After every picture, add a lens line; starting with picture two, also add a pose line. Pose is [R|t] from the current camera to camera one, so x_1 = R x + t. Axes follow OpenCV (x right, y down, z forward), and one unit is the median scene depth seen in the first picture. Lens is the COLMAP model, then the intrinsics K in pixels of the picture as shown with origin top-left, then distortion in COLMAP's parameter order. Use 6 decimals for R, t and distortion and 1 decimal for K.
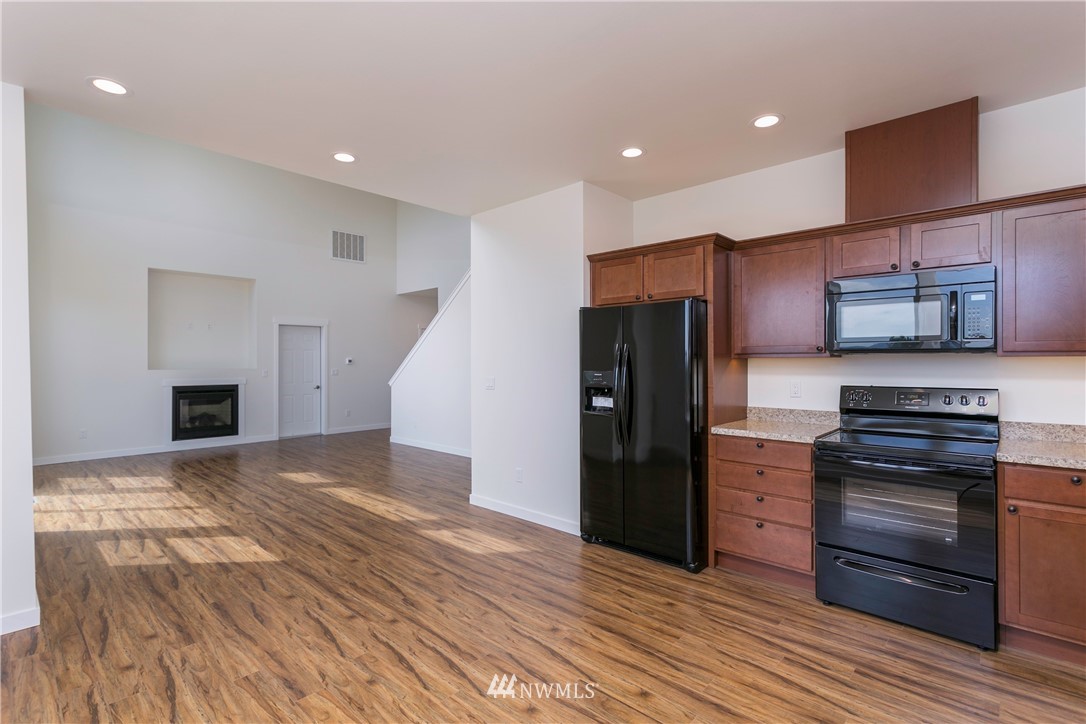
lens RADIAL K [[511.4, 0, 544.4], [0, 511.4, 360.0], [0, 0, 1]] dist [0.001834, 0.000519]
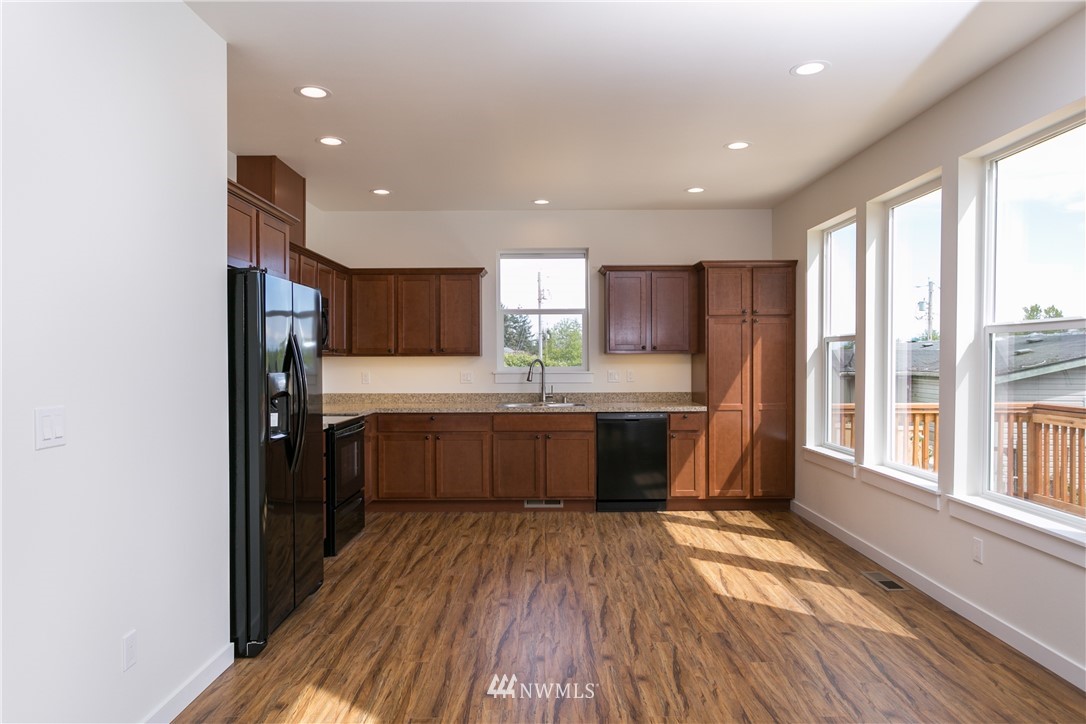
lens RADIAL K [[692.6, 0, 545.3], [0, 692.6, 360.6], [0, 0, 1]] dist [-0.004535, 0.002681]
pose [[-0.680143, 0.005263, 0.733061, -0.875590], [0.006562, 0.999978, -0.001092, 0.011203], [-0.733050, 0.004068, -0.680163, 1.515739]]
